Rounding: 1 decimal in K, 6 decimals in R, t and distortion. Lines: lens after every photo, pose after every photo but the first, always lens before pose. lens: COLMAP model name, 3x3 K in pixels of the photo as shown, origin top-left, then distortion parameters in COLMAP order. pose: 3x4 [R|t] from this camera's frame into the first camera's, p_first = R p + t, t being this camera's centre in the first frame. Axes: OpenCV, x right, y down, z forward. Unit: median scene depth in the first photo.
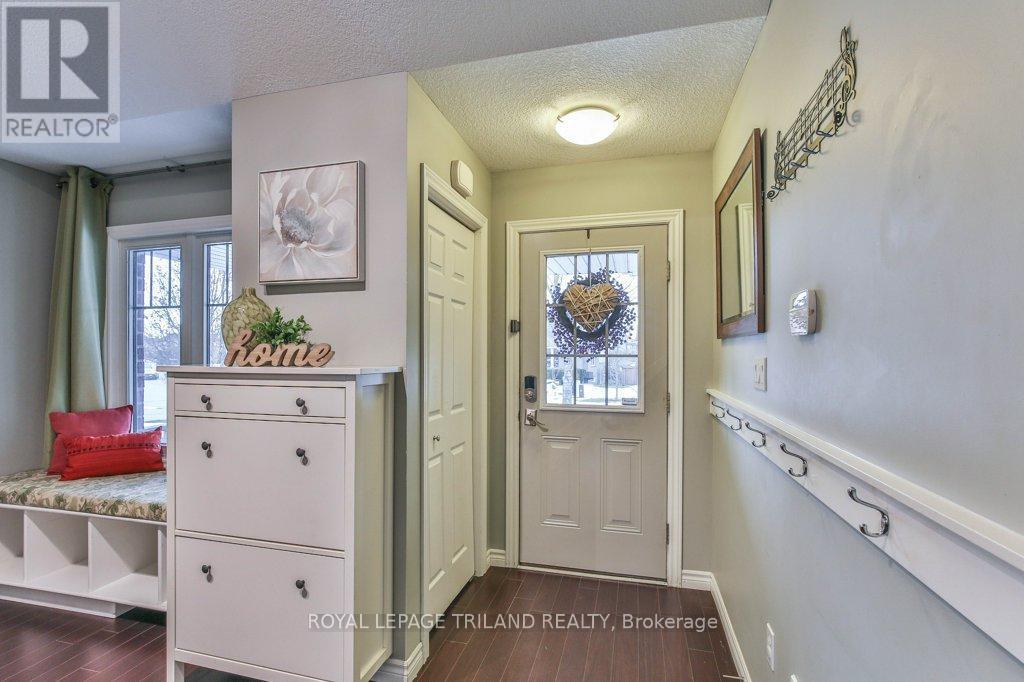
lens RADIAL K [[484.6, 0, 506.6], [0, 484.6, 344.9], [0, 0, 1]] dist [-0.004470, 0.000032]
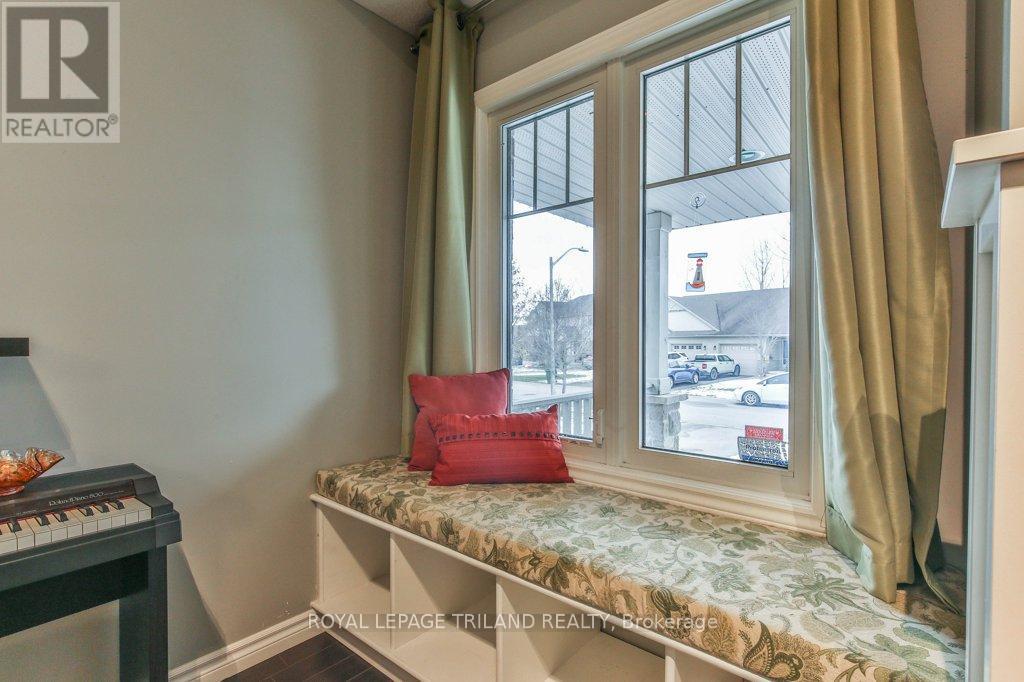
lens RADIAL K [[481.8, 0, 513.4], [0, 481.8, 339.9], [0, 0, 1]] dist [-0.001585, 0.001130]
pose [[0.905230, 0.002076, -0.424918, -0.604527], [0.000964, 0.999975, 0.006941, 0.099572], [0.424922, -0.006693, 0.905205, 0.520320]]
